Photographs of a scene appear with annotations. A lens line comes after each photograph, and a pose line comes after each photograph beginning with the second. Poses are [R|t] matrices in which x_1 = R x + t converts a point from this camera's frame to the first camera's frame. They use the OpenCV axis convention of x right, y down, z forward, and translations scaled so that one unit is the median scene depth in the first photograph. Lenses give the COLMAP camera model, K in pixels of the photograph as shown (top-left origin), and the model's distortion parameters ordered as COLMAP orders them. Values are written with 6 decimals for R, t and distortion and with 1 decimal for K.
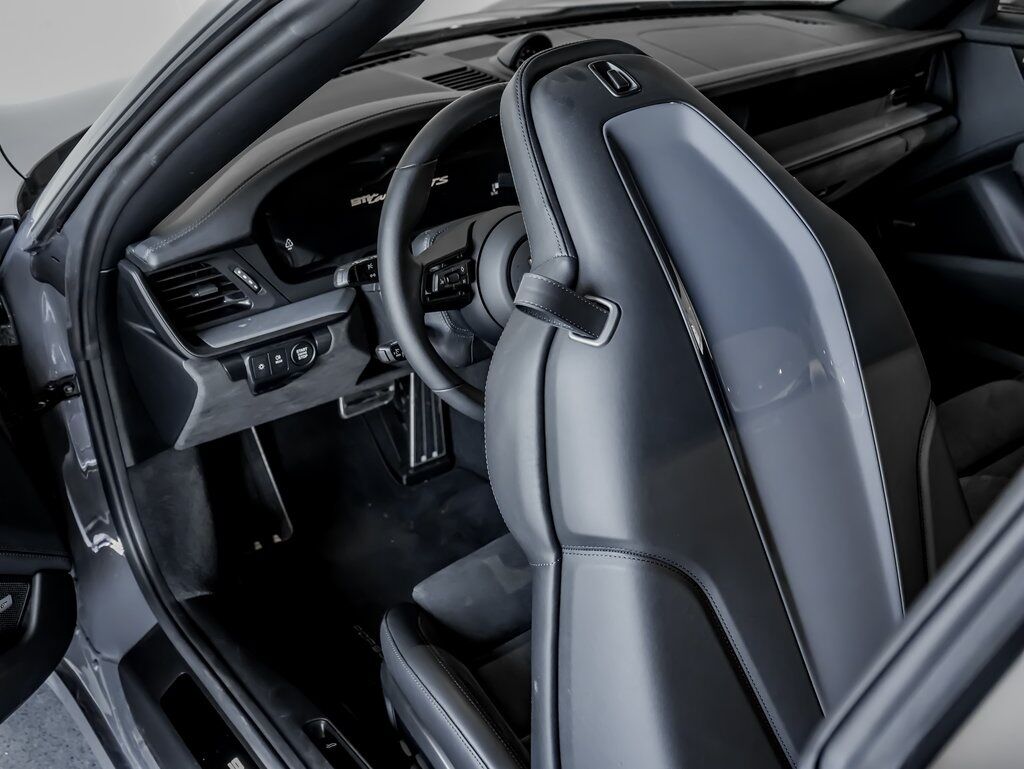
lens RADIAL K [[1163.4, 0, 512.0], [0, 1163.4, 384.5], [0, 0, 1]] dist [0.010381, 0.007560]
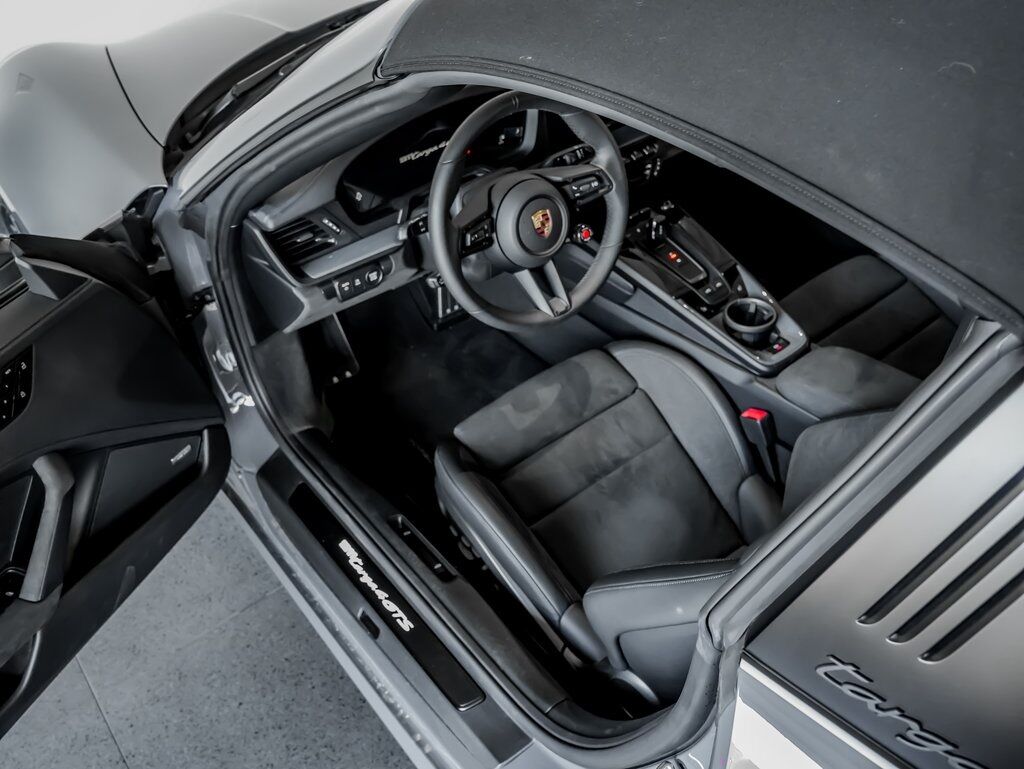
lens RADIAL K [[938.9, 0, 512.0], [0, 938.9, 384.5], [0, 0, 1]] dist [0.000445, 0.010386]
pose [[0.999629, -0.020640, 0.017780, -0.032002], [0.015875, 0.971738, 0.235527, -0.167552], [-0.022139, -0.235157, 0.971705, -0.164190]]
